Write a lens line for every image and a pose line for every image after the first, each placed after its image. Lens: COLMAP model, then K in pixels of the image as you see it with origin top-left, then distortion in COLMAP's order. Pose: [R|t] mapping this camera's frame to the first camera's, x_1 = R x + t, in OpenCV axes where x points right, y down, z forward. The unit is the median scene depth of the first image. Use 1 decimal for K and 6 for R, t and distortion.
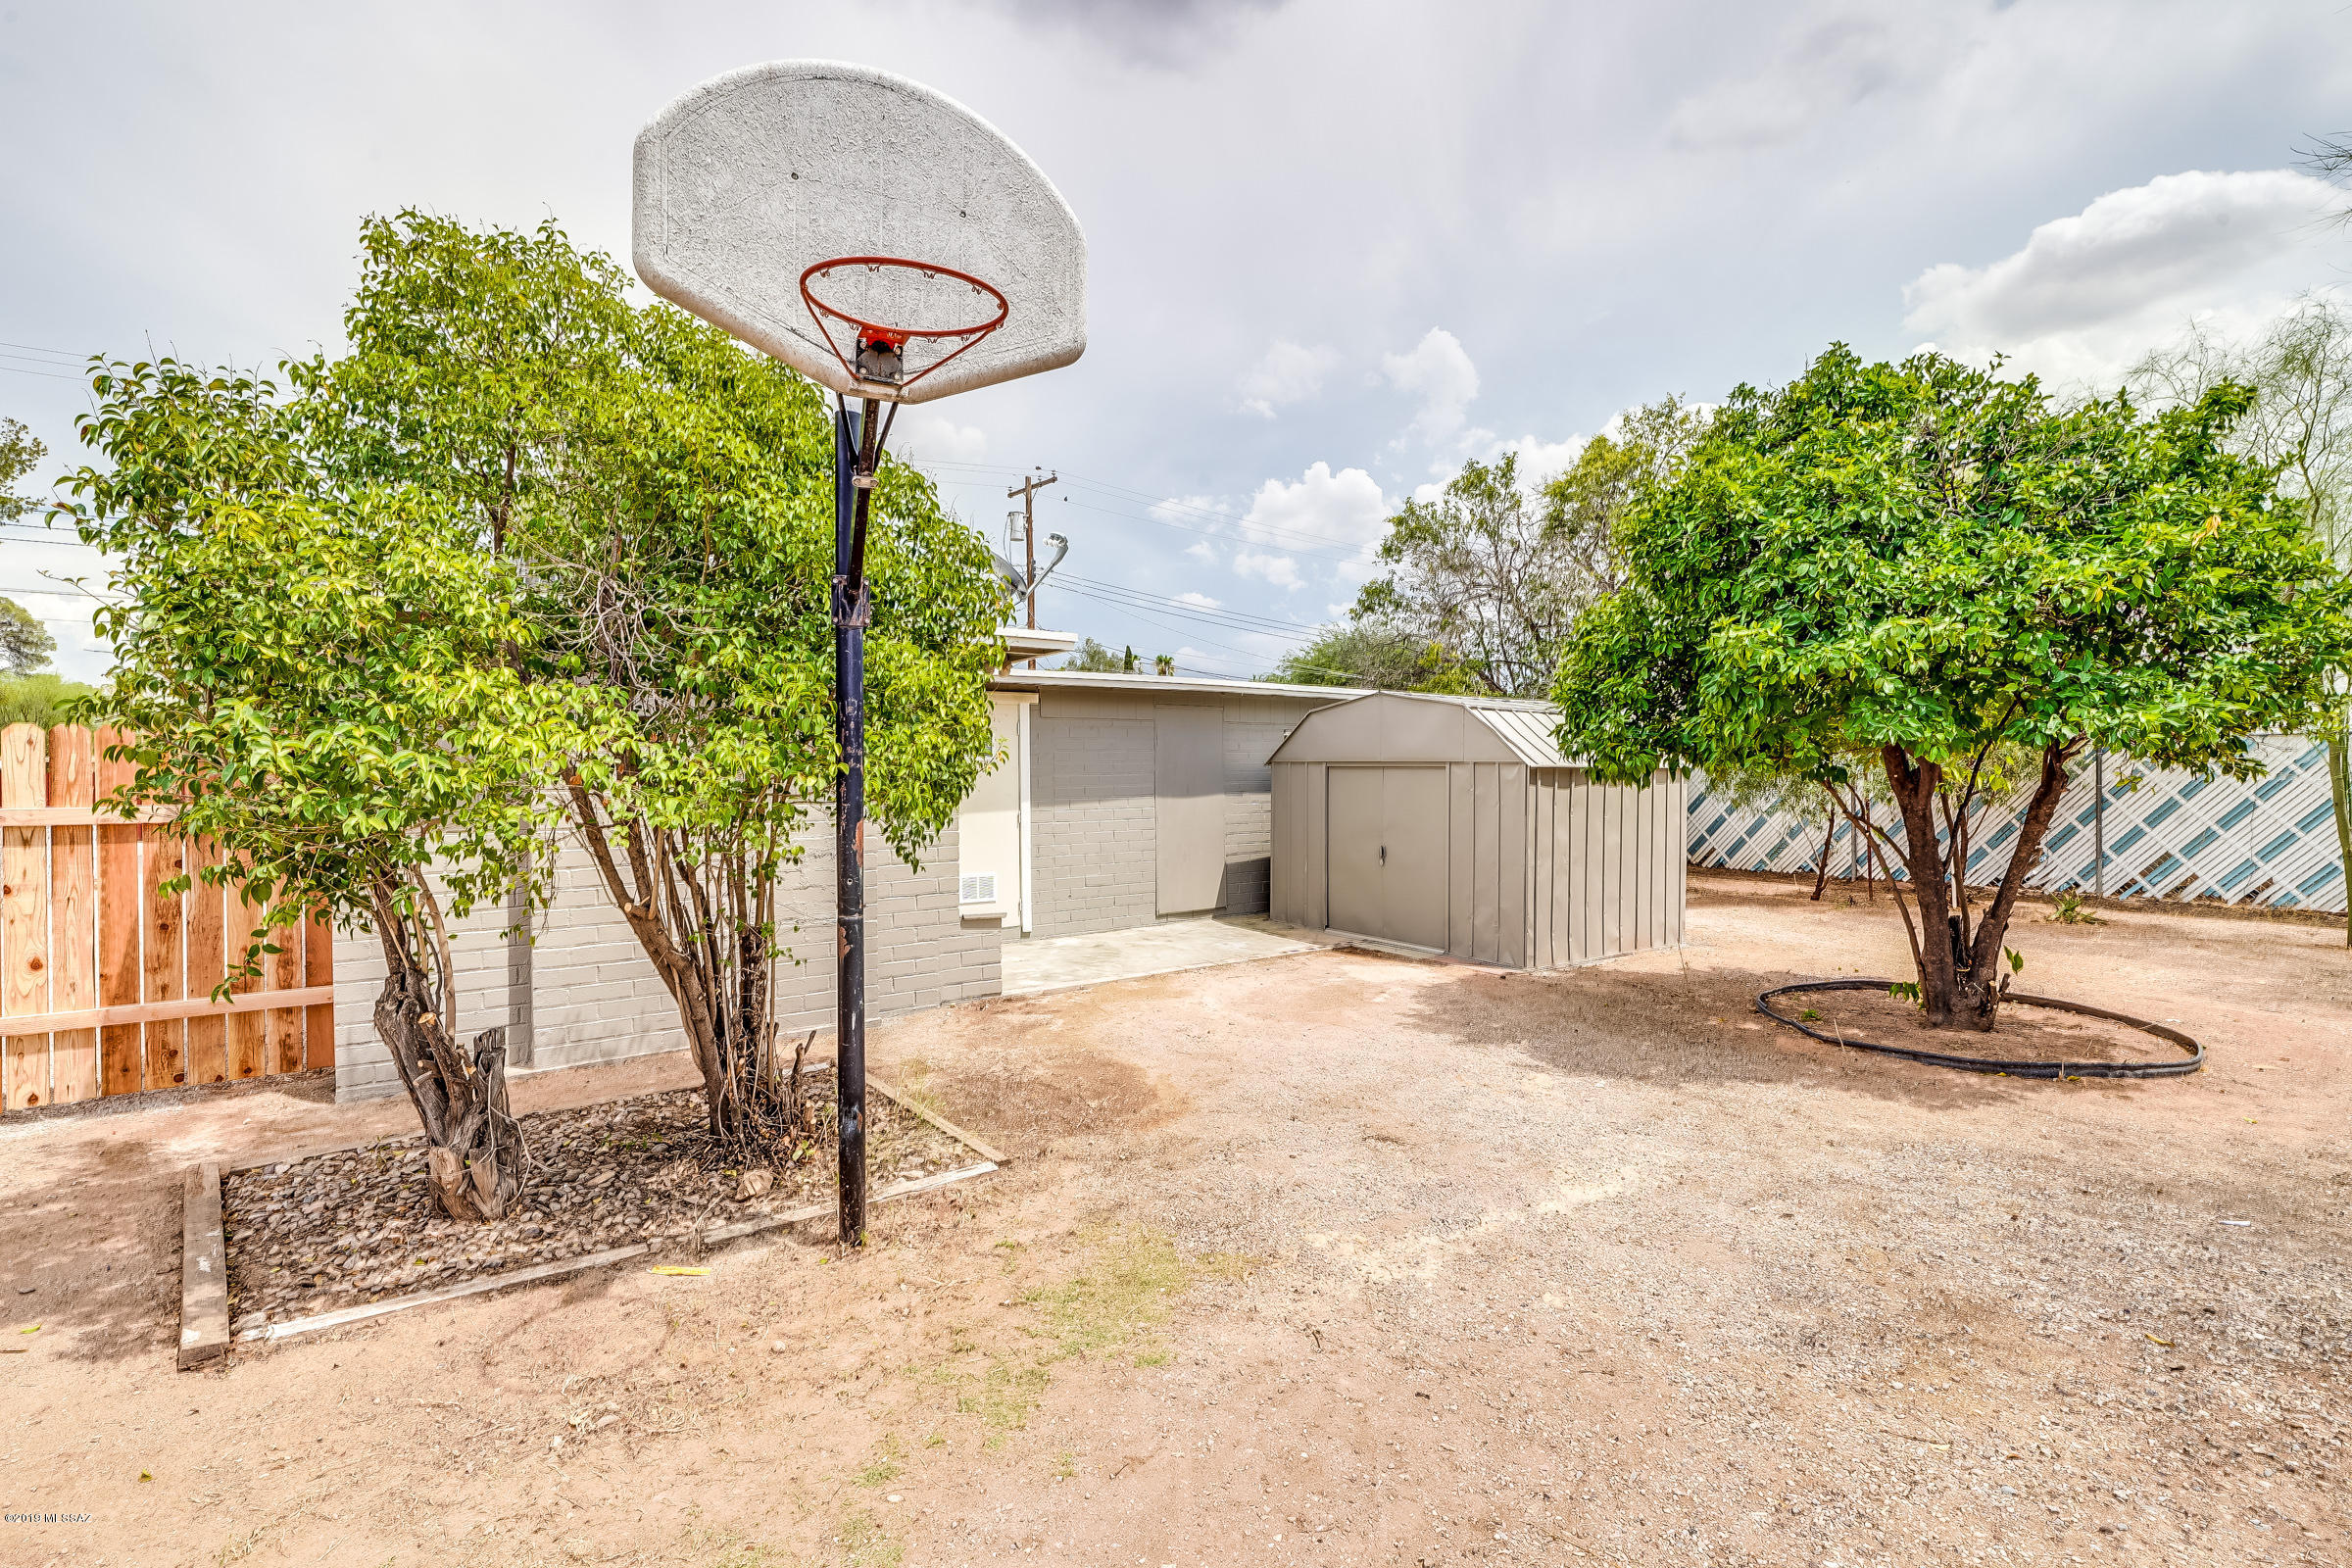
lens RADIAL K [[1046.1, 0, 1180.4], [0, 1046.1, 790.6], [0, 0, 1]] dist [0.003124, -0.000028]
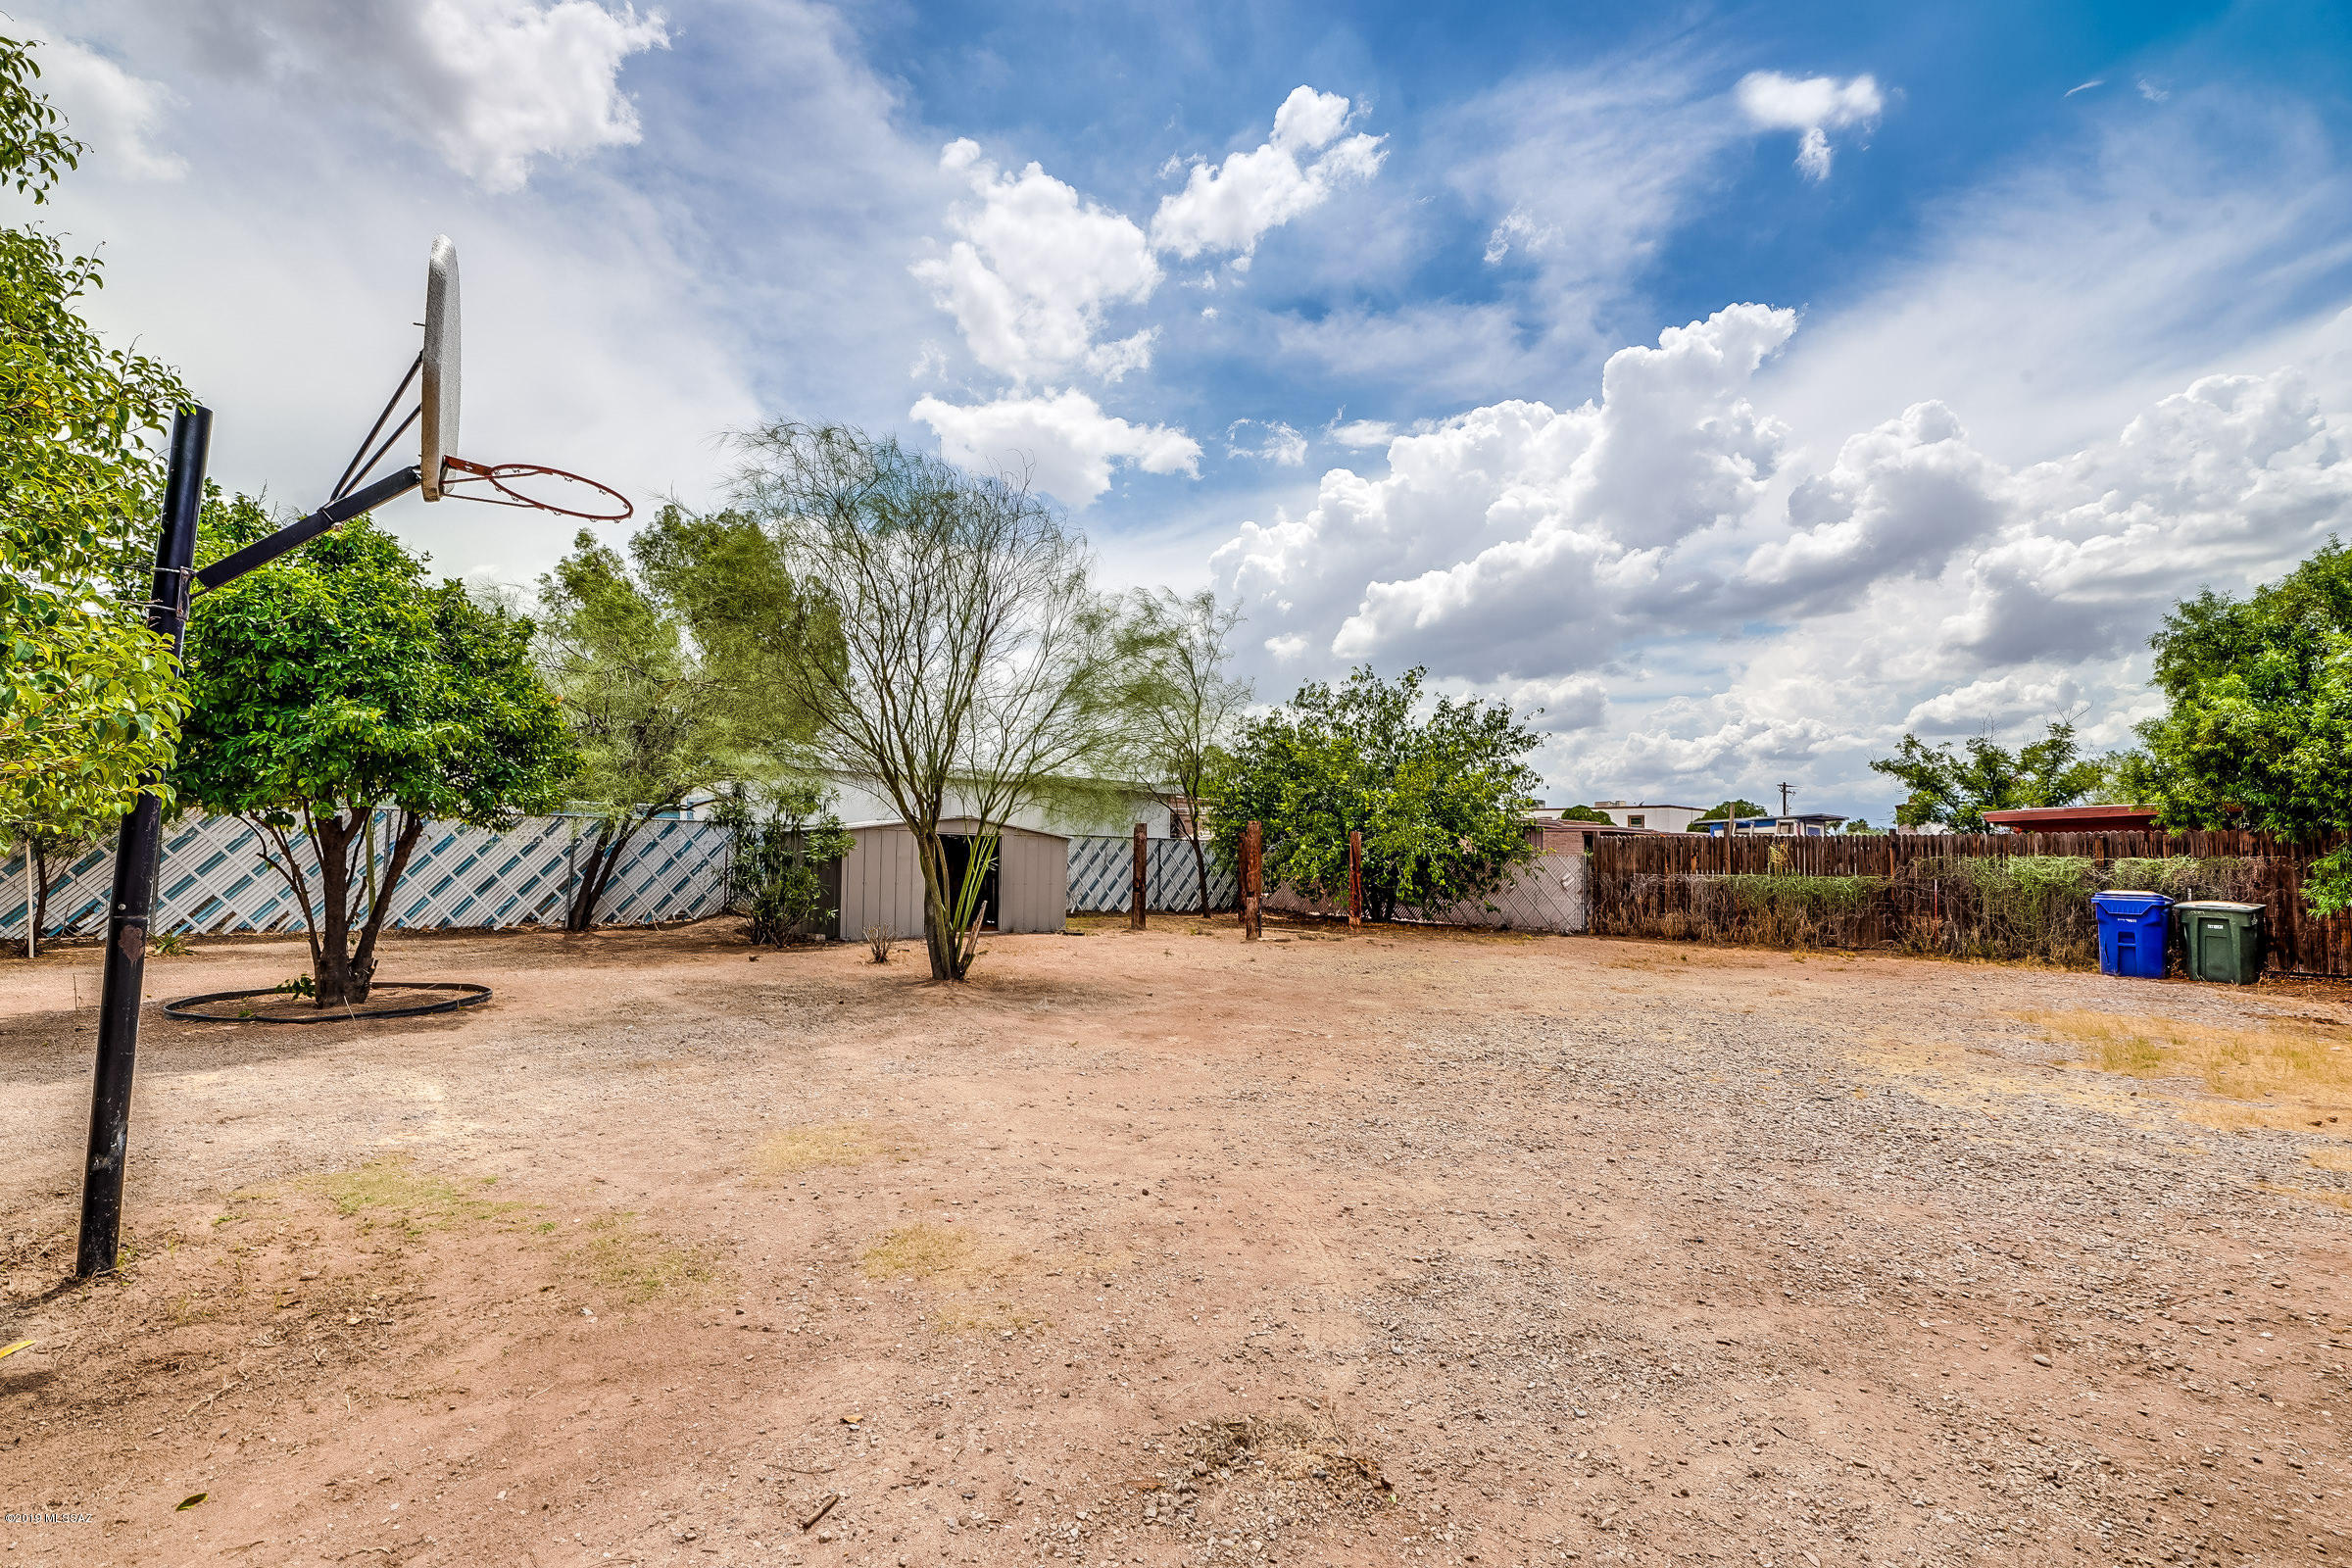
lens RADIAL K [[1046.1, 0, 1148.0], [0, 1046.1, 764.4], [0, 0, 1]] dist [0.003124, -0.000028]
pose [[-0.150905, 0.097305, 0.983748, -0.578555], [-0.002062, 0.995111, -0.098745, 0.031574], [-0.988546, -0.016929, -0.149966, 0.126387]]
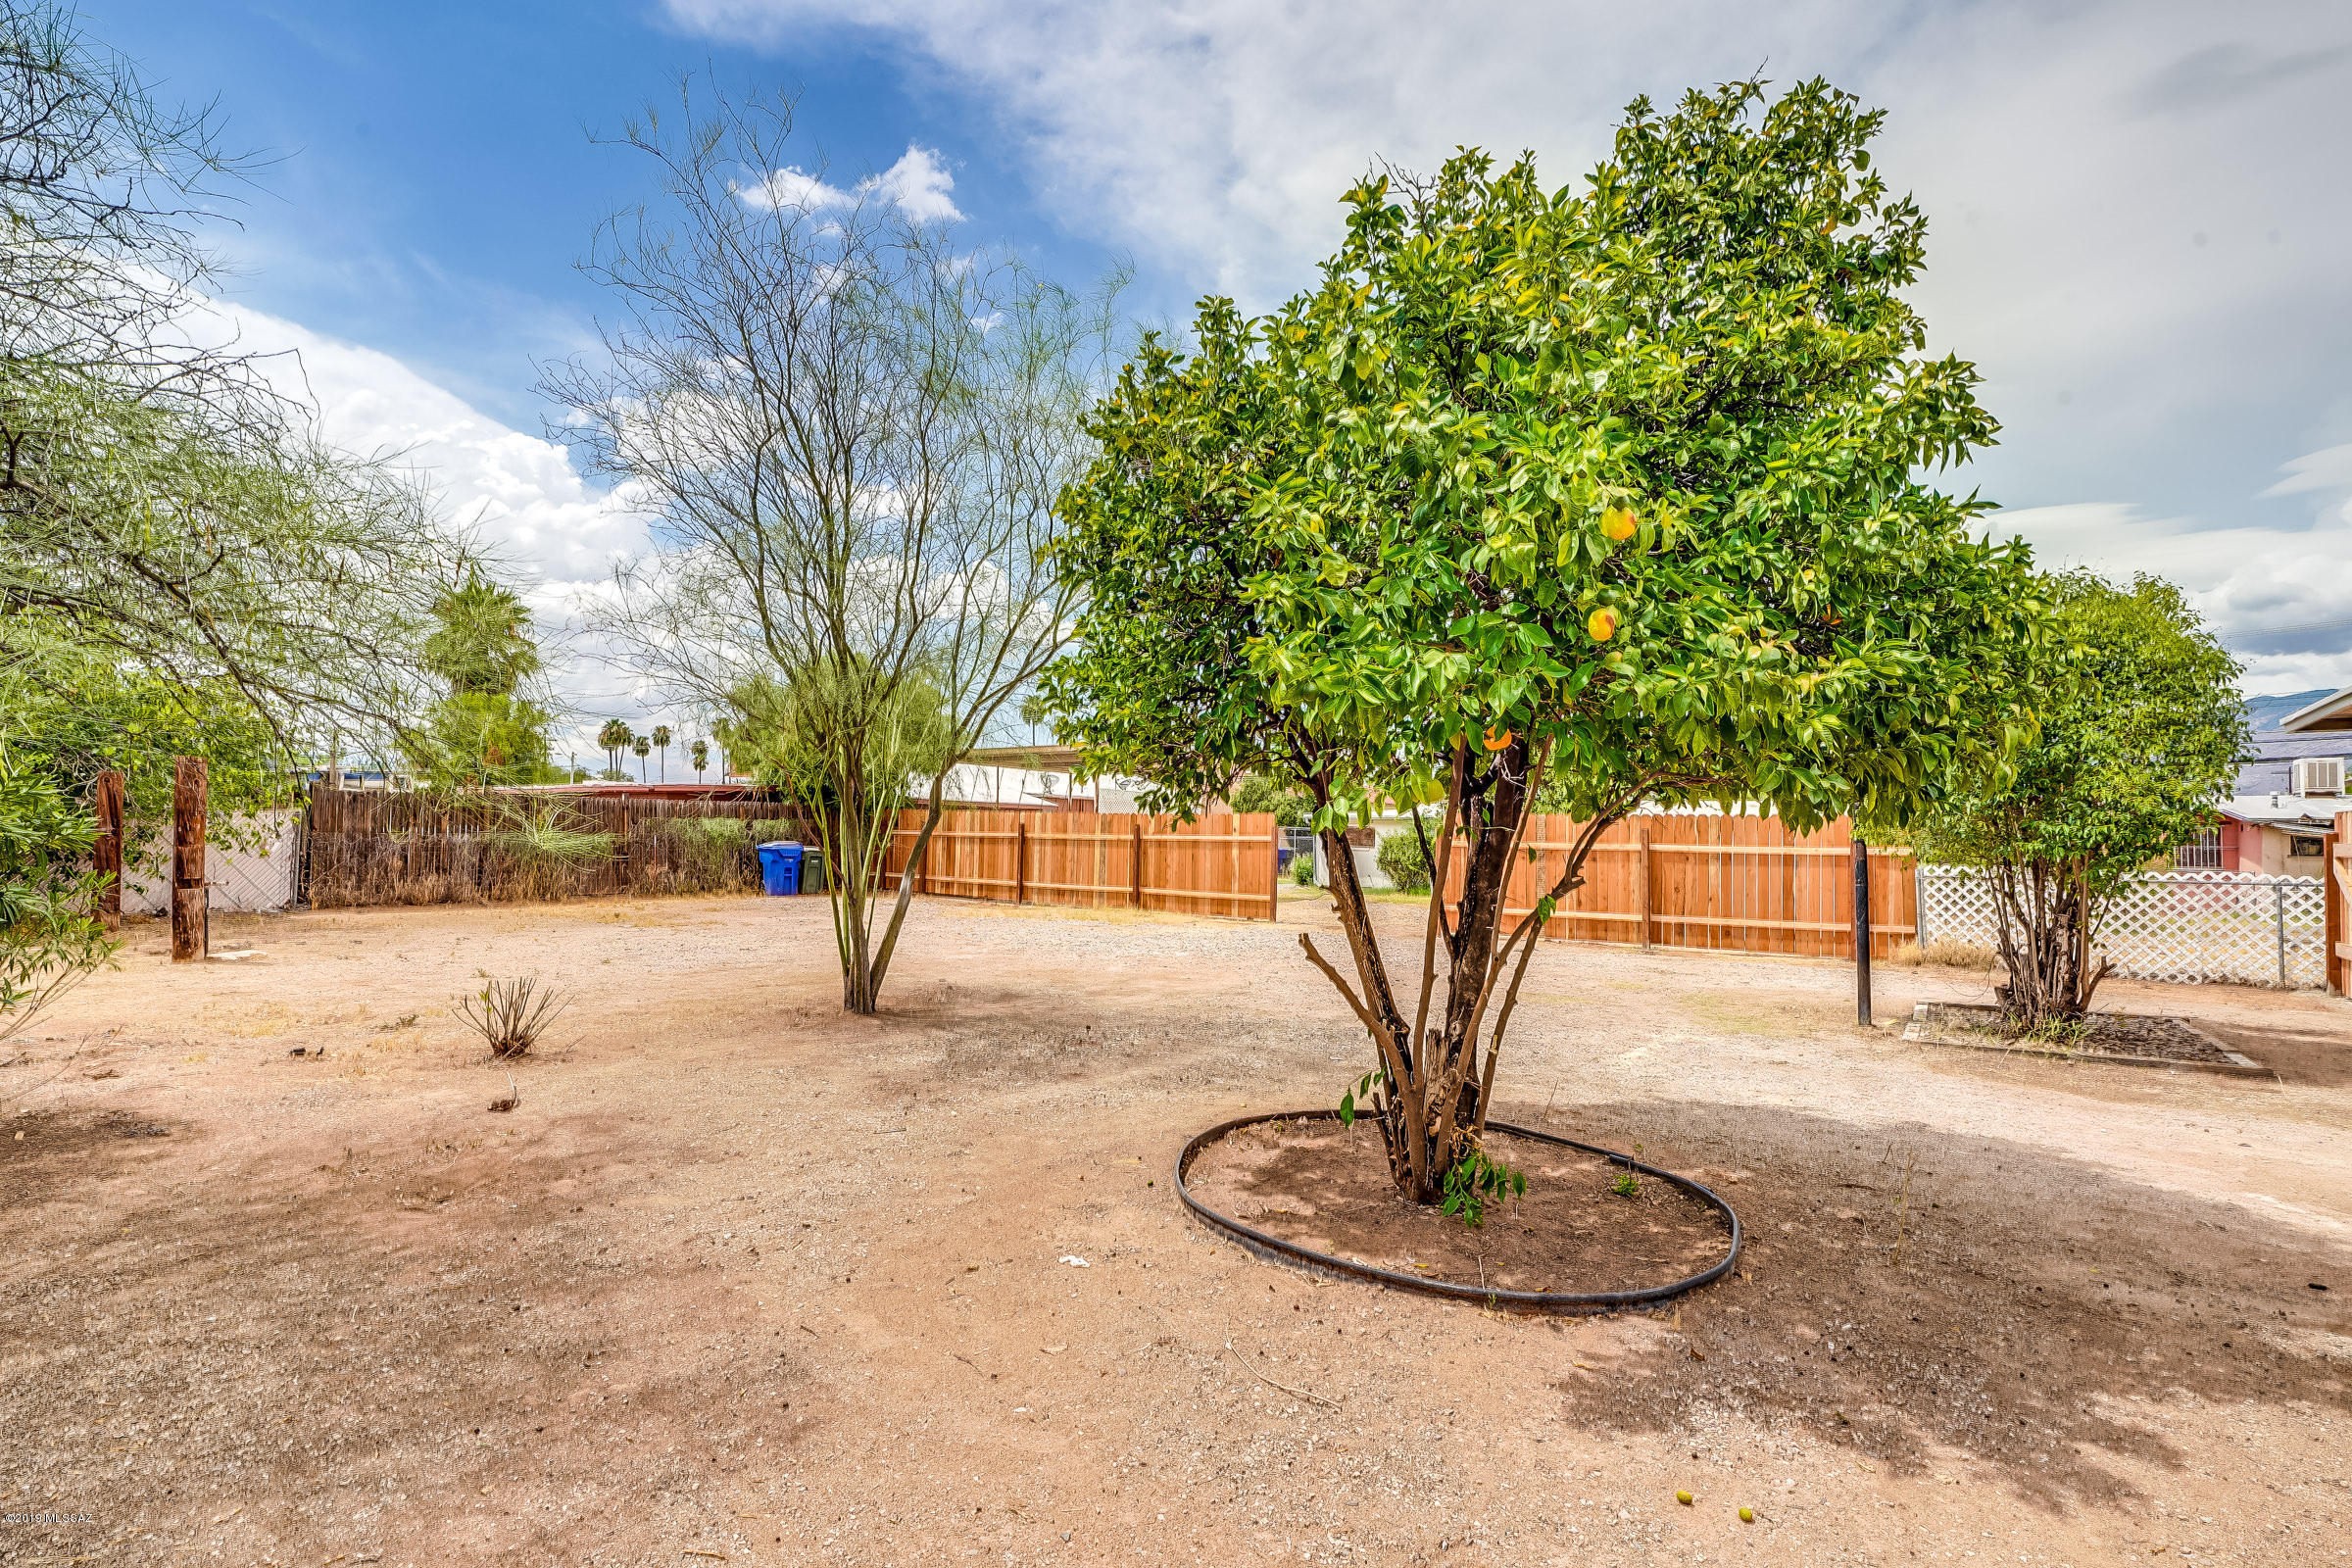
lens RADIAL K [[1046.1, 0, 1160.9], [0, 1046.1, 778.2], [0, 0, 1]] dist [0.003124, -0.000028]
pose [[-0.946779, -0.023429, -0.321030, 0.782751], [-0.011720, 0.999195, -0.038360, -0.005559], [0.321670, -0.032556, -0.946292, 1.101621]]
